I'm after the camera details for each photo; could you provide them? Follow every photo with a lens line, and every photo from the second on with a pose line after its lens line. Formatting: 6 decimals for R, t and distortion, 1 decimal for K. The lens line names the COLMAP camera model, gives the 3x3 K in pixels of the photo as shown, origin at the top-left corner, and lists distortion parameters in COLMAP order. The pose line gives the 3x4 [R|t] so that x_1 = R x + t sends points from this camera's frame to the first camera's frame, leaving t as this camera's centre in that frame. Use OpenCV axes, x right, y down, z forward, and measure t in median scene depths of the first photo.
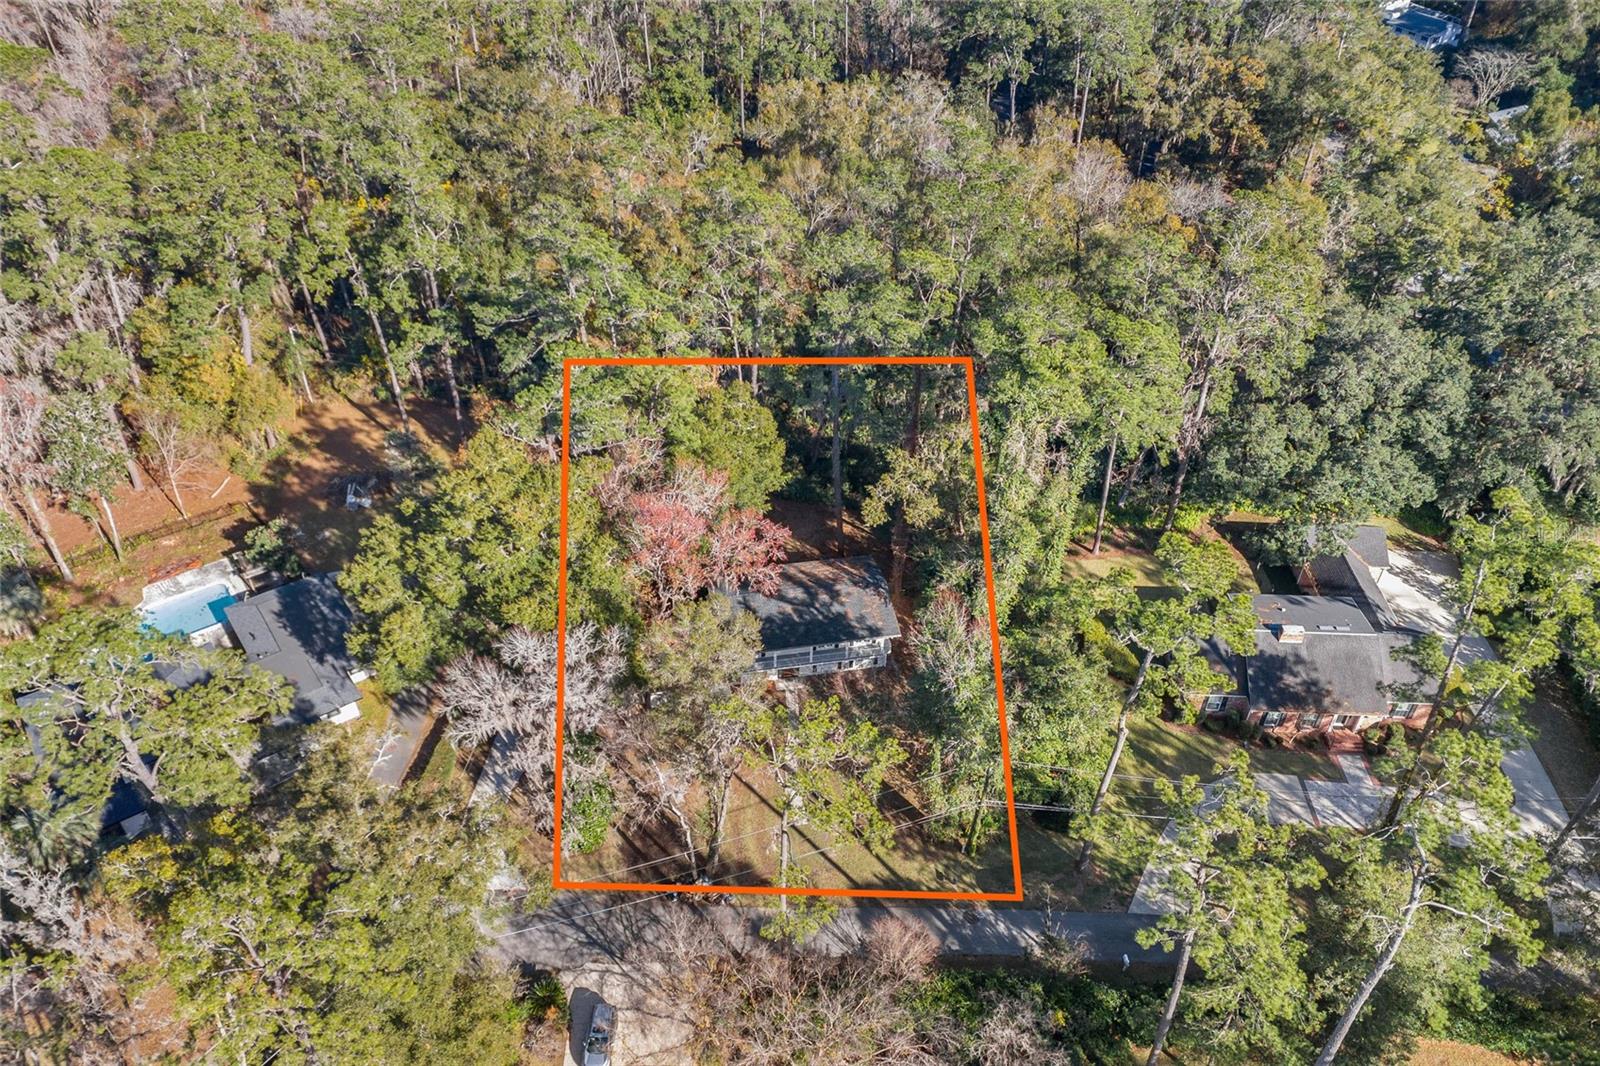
lens RADIAL K [[1143.7, 0, 800.0], [0, 1143.7, 533.0], [0, 0, 1]] dist [0.061494, -0.052220]
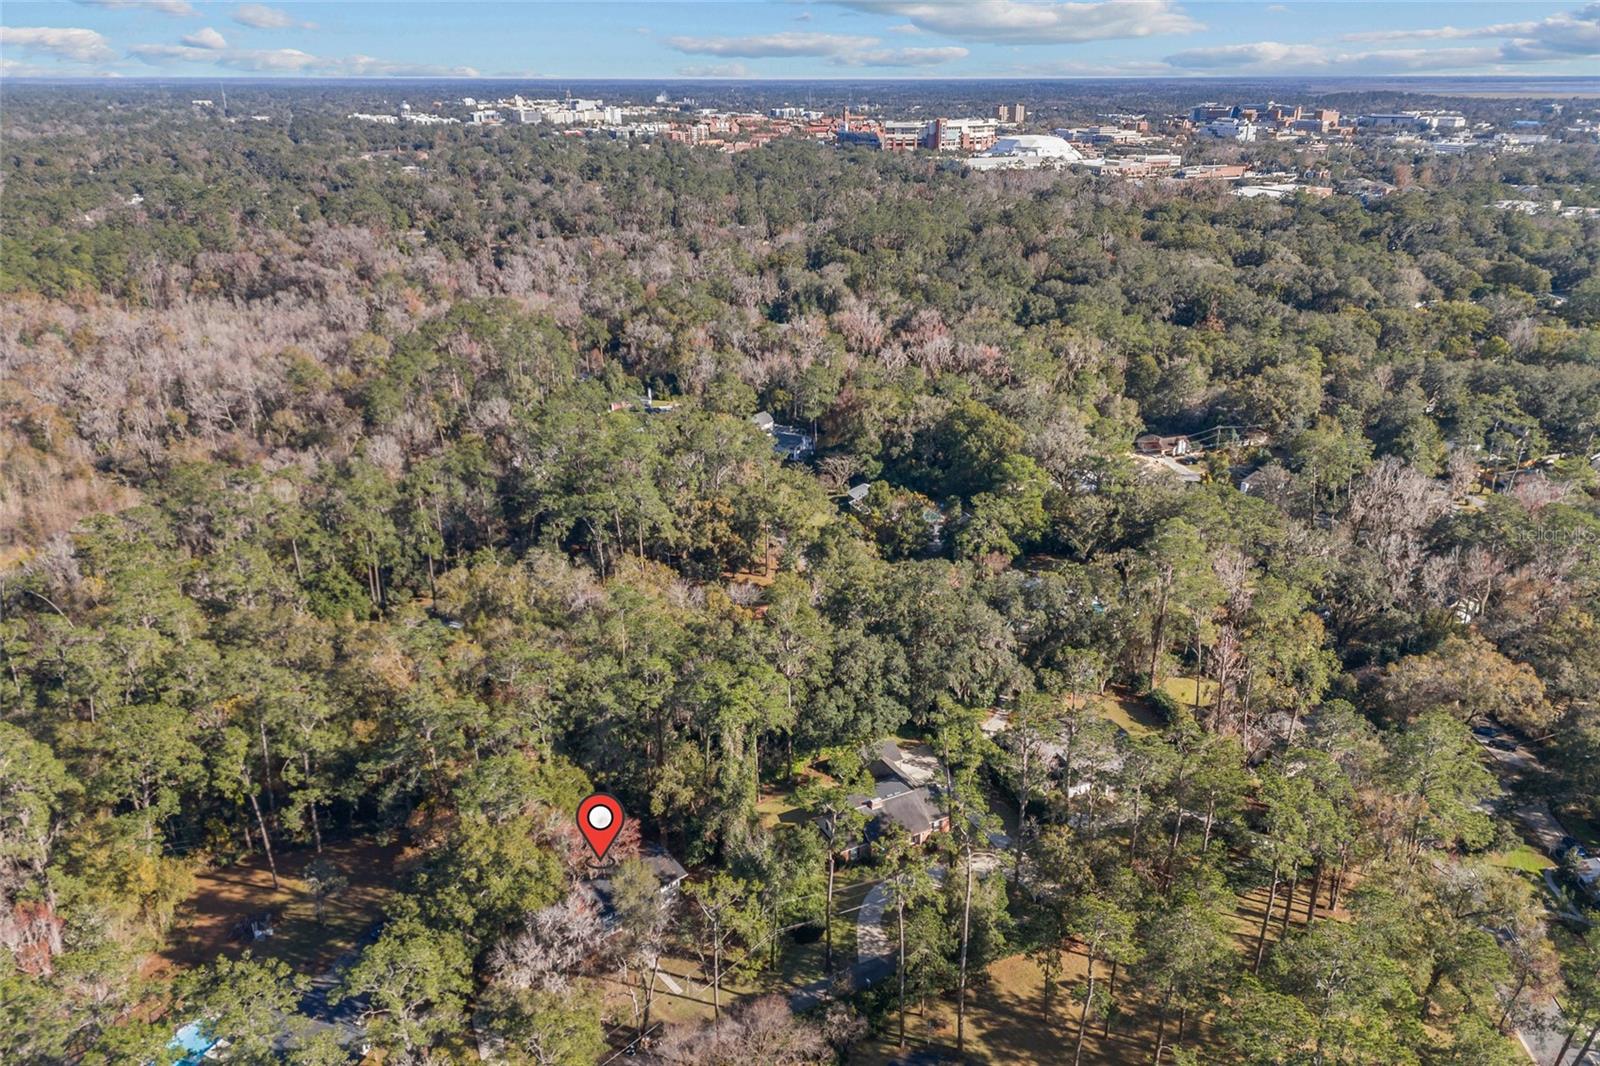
lens RADIAL K [[1143.7, 0, 800.0], [0, 1143.7, 533.0], [0, 0, 1]] dist [0.061494, -0.052220]
pose [[0.866472, -0.192331, 0.460690, -0.417340], [0.322482, 0.920075, -0.222412, 0.052092], [-0.381093, 0.341277, 0.859243, -0.648114]]
